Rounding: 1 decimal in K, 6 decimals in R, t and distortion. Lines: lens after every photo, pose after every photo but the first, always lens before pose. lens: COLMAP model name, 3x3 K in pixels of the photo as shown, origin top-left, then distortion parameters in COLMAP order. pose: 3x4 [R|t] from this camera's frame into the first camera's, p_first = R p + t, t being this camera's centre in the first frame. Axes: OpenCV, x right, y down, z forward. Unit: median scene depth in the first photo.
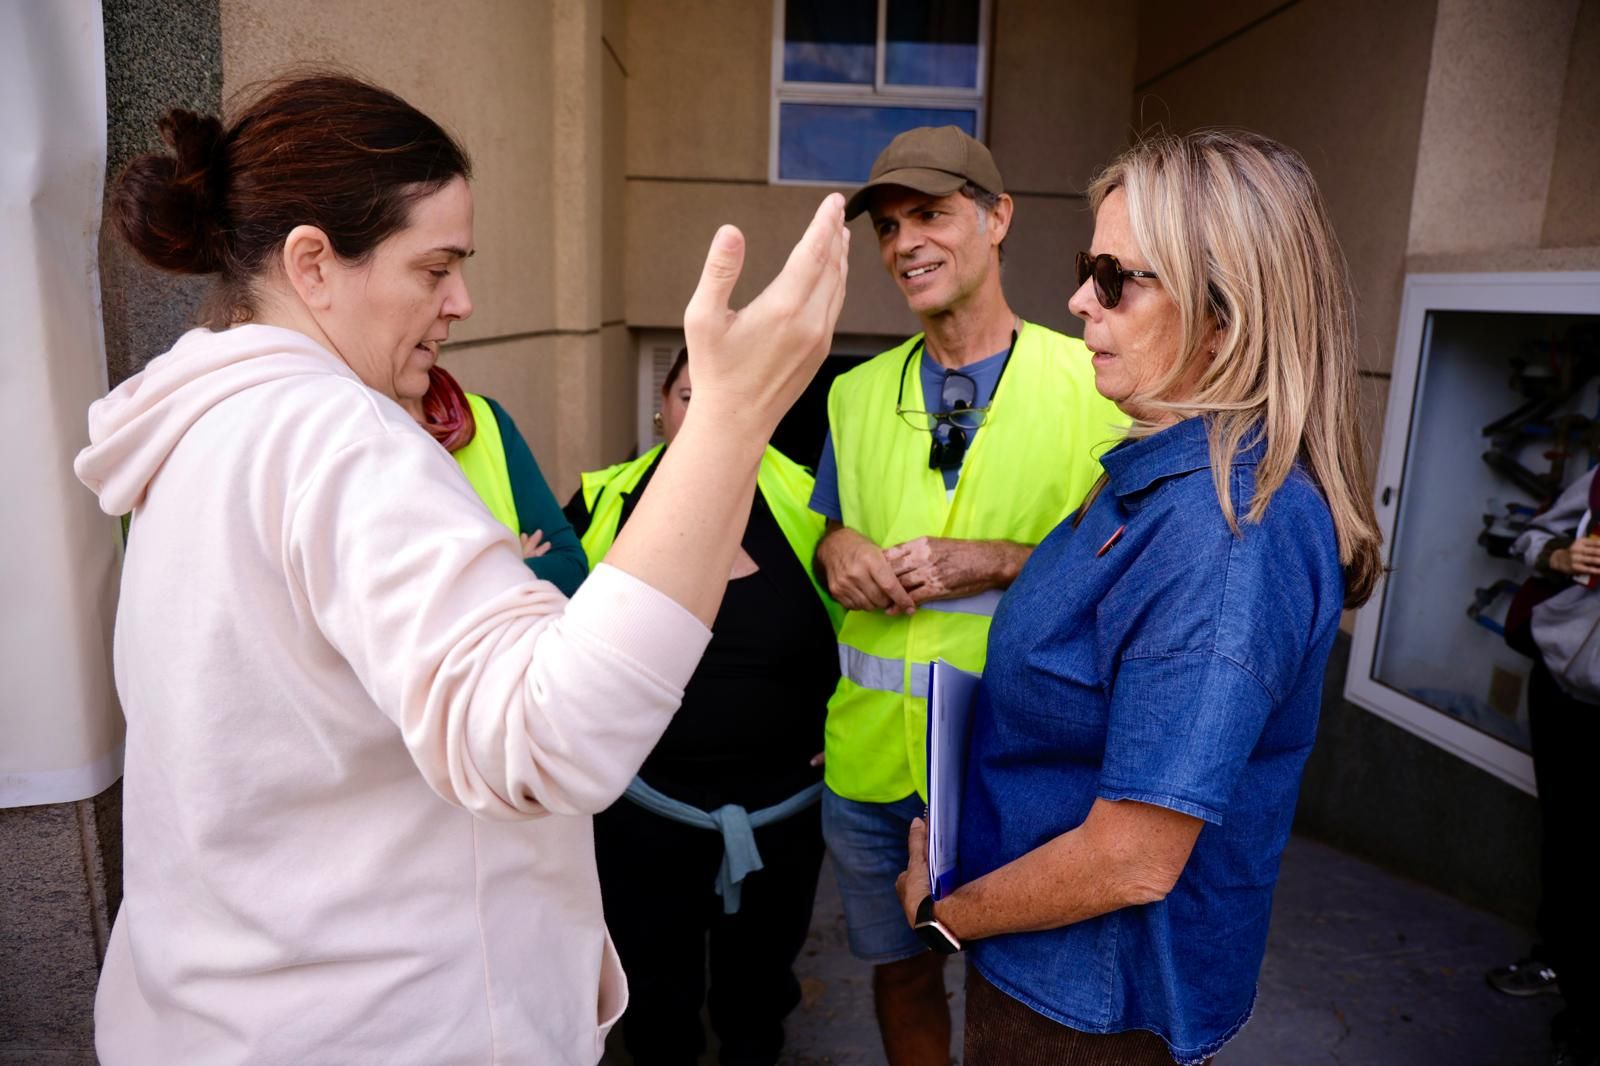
lens RADIAL K [[1093.0, 0, 804.7], [0, 1093.0, 537.9], [0, 0, 1]] dist [-0.084653, 0.049275]
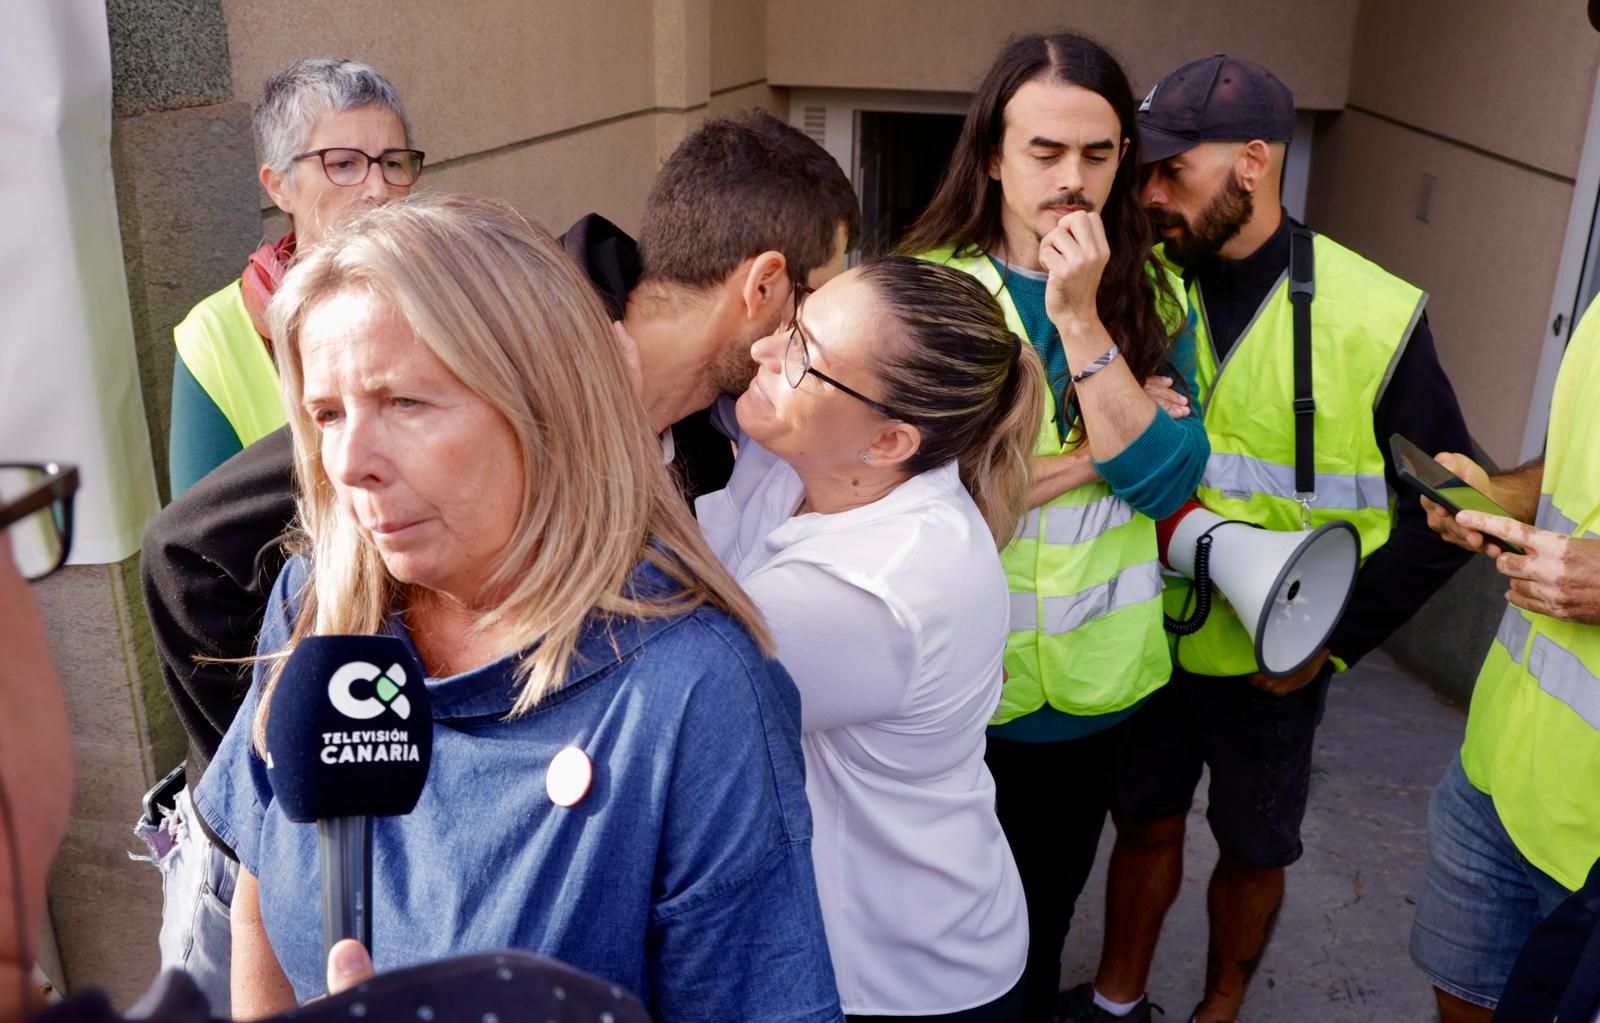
lens RADIAL K [[1340.7, 0, 822.4], [0, 1340.7, 462.1], [0, 0, 1]] dist [-0.059988, 0.009506]
pose [[0.981962, 0.052664, -0.181594, 0.171912], [-0.031543, 0.992596, 0.117296, -0.036436], [0.186427, -0.109452, 0.976353, -0.157301]]
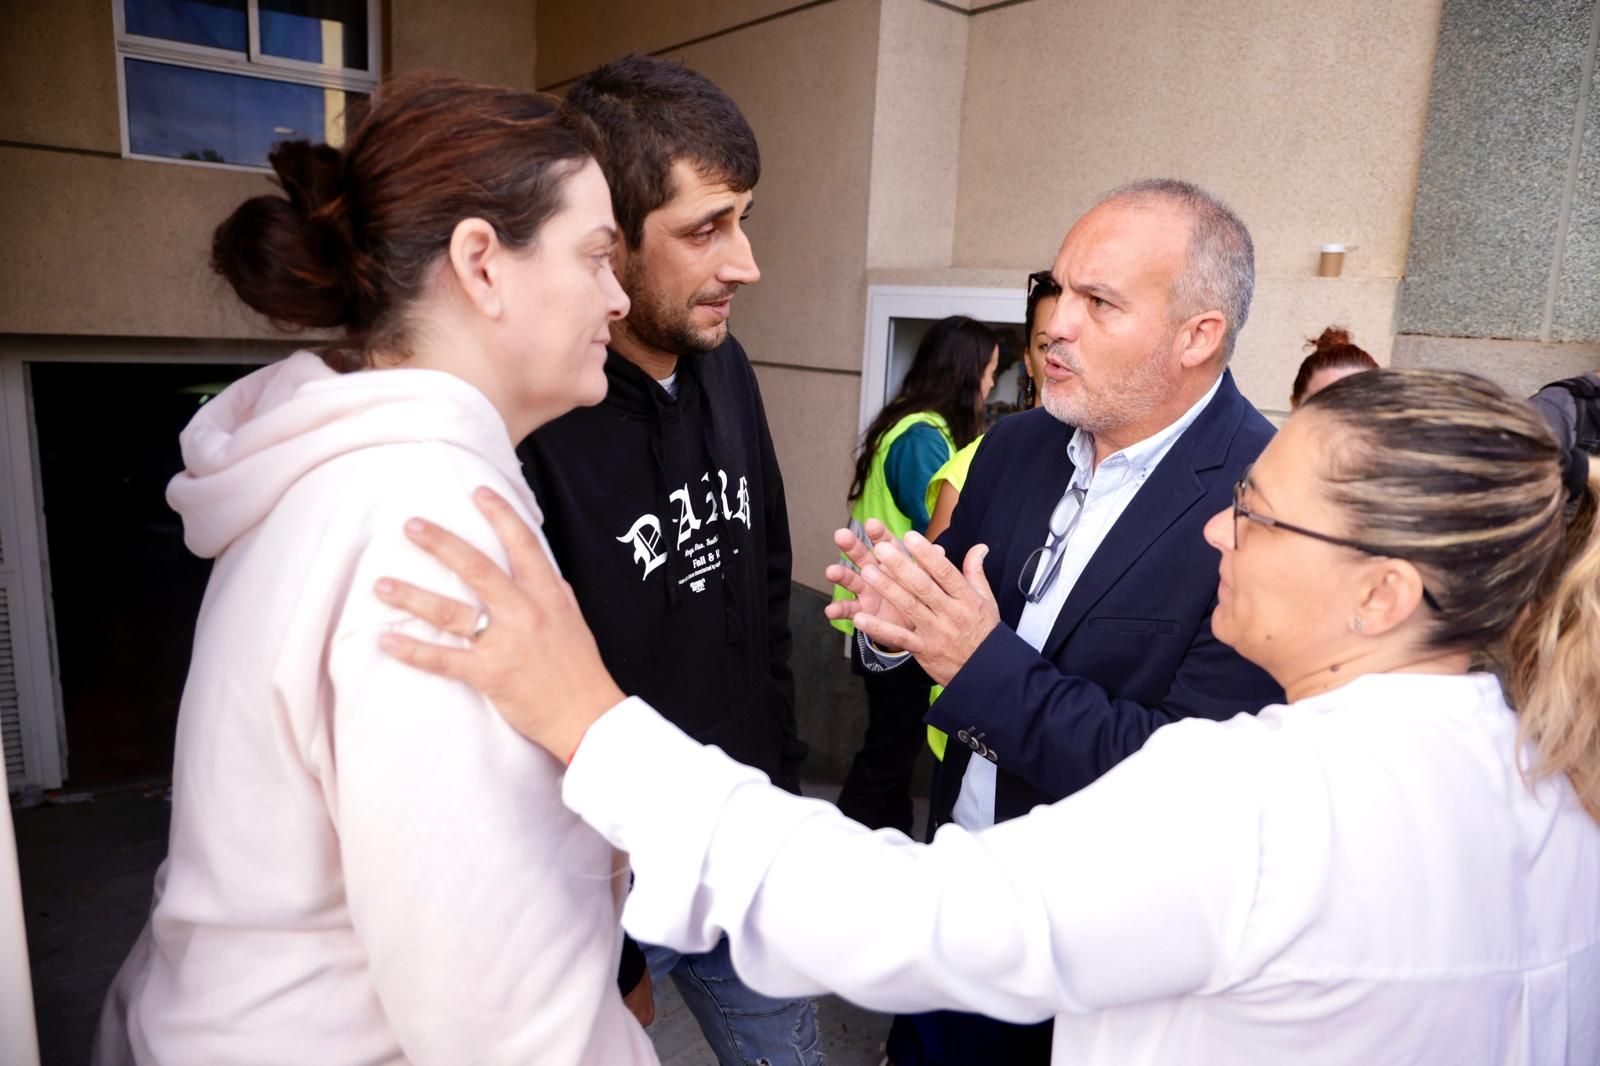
lens RADIAL K [[1093.0, 0, 810.8], [0, 1093.0, 520.1], [0, 0, 1]] dist [-0.084653, 0.049275]
pose [[0.800433, -0.102356, 0.590619, -0.213231], [0.106500, 0.993921, 0.027916, -0.035884], [-0.589886, 0.040556, 0.806468, 0.098769]]
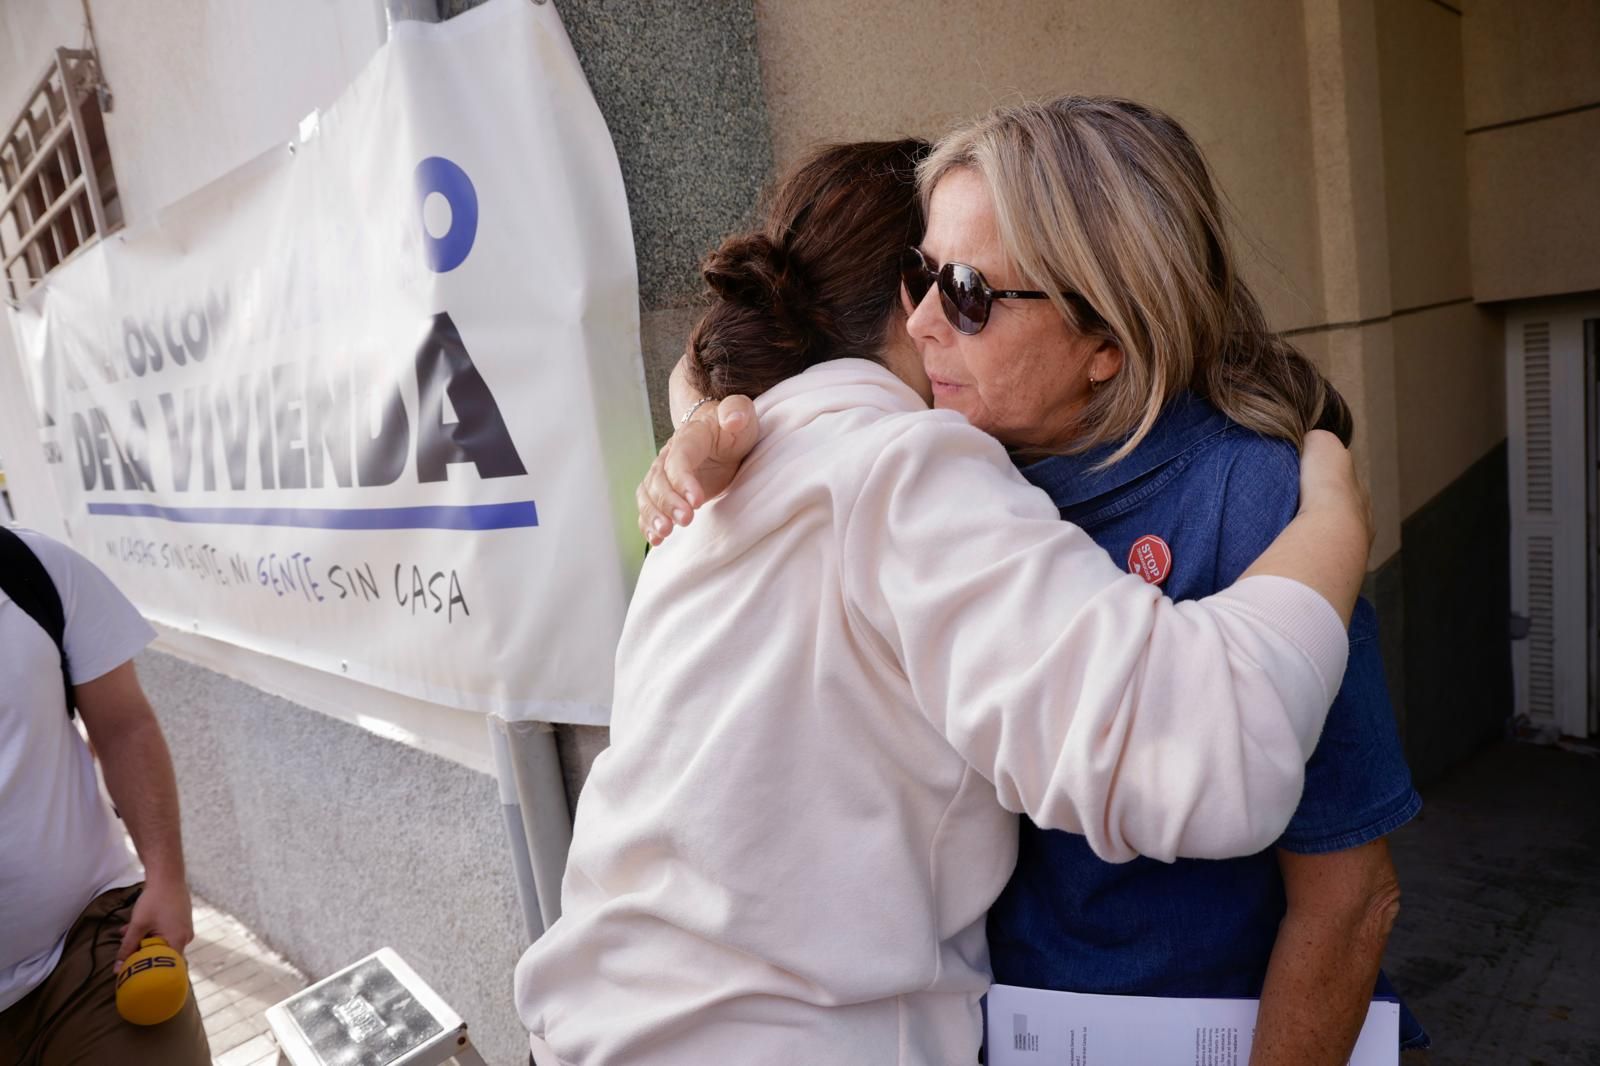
lens RADIAL K [[1093.0, 0, 781.1], [0, 1093.0, 538.6], [0, 0, 1]] dist [-0.084653, 0.049275]
pose [[0.666891, -0.004455, -0.745142, 0.178543], [-0.003655, 0.999951, -0.009249, 0.001502], [0.745146, 0.008892, 0.666842, 0.055295]]
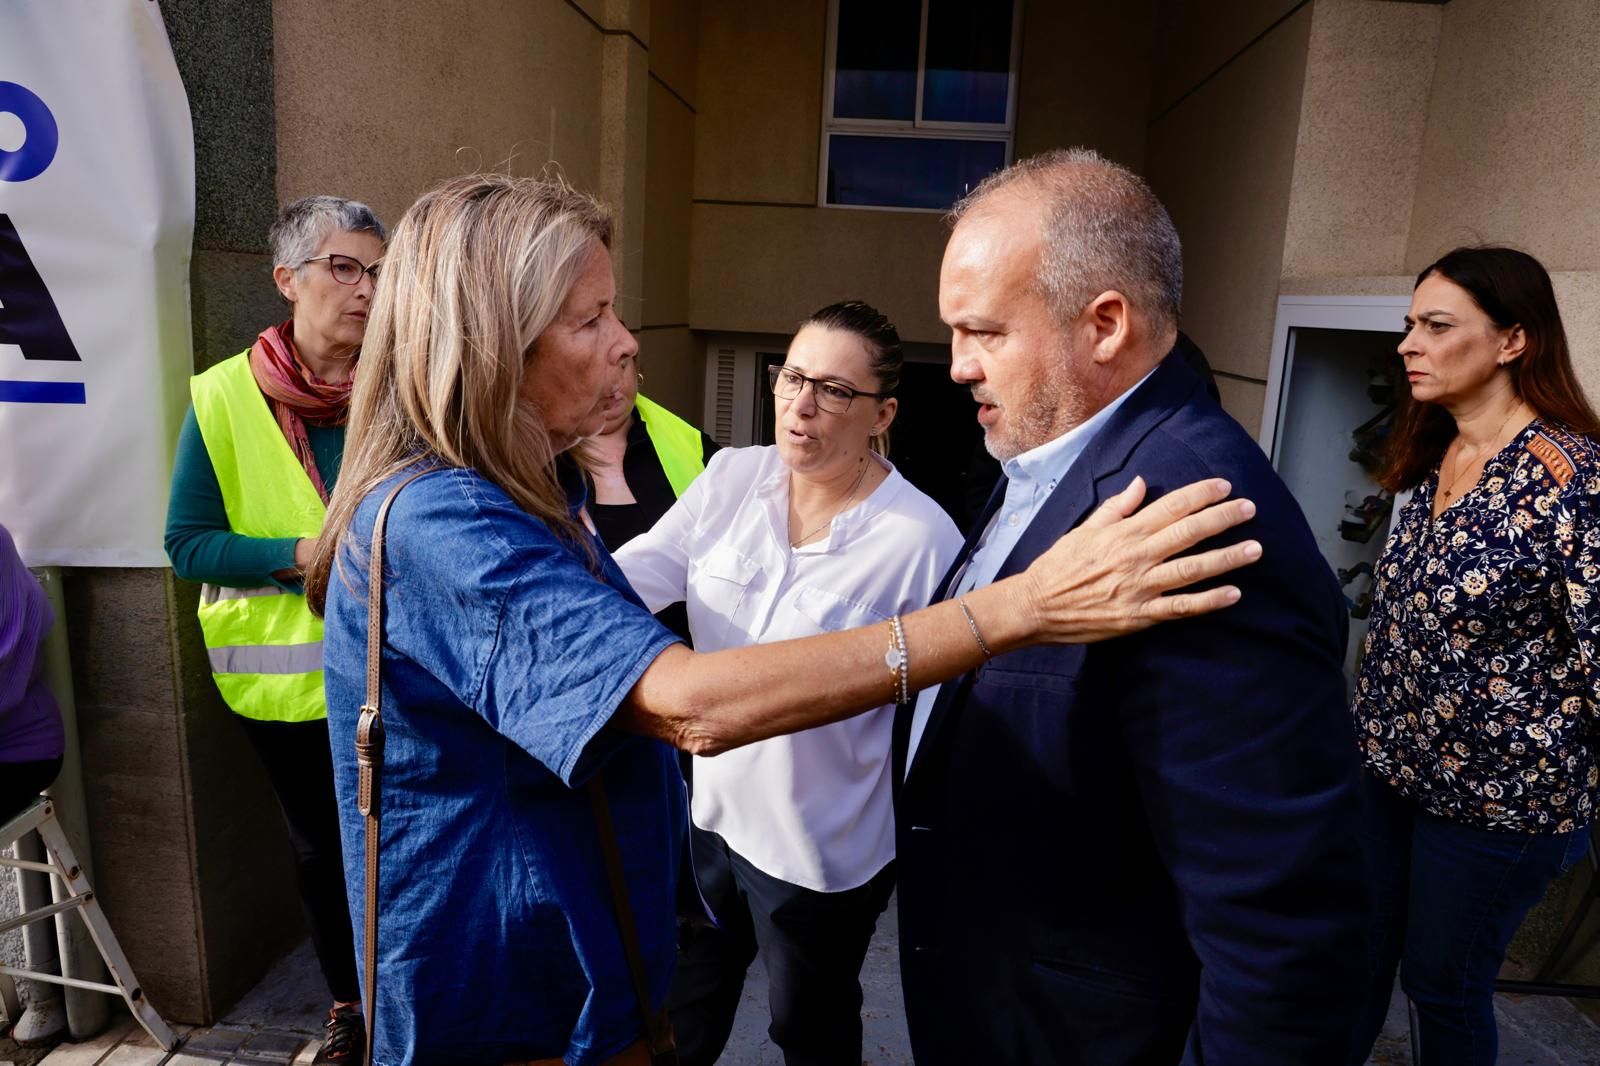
lens RADIAL K [[1093.0, 0, 814.2], [0, 1093.0, 545.3], [0, 0, 1]] dist [-0.084653, 0.049275]
pose [[0.991296, 0.047198, -0.122898, 0.221743], [-0.047555, 0.998869, 0.000032, 0.051375], [0.122760, 0.005813, 0.992419, -0.236895]]
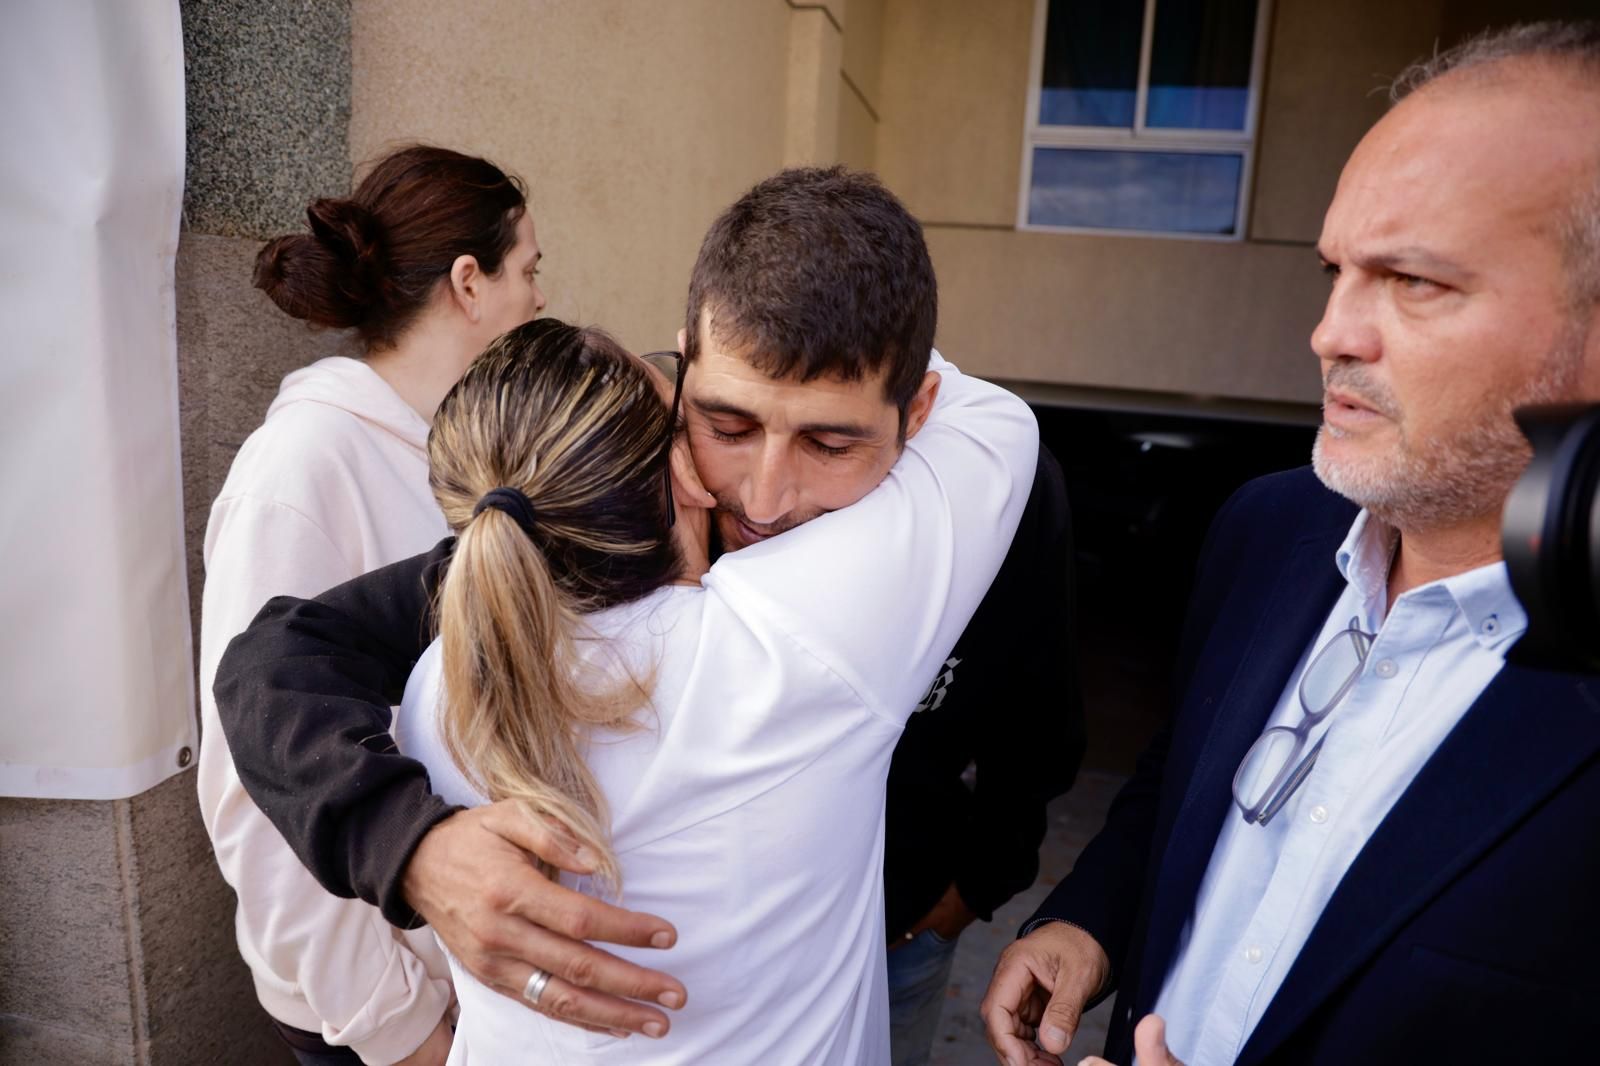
lens RADIAL K [[1093.0, 0, 818.1], [0, 1093.0, 548.2], [0, 0, 1]] dist [-0.084653, 0.049275]
pose [[0.971107, 0.070479, -0.228002, 0.066084], [-0.077997, 0.996662, -0.024123, -0.008306], [0.225540, 0.041209, 0.973362, 0.045403]]
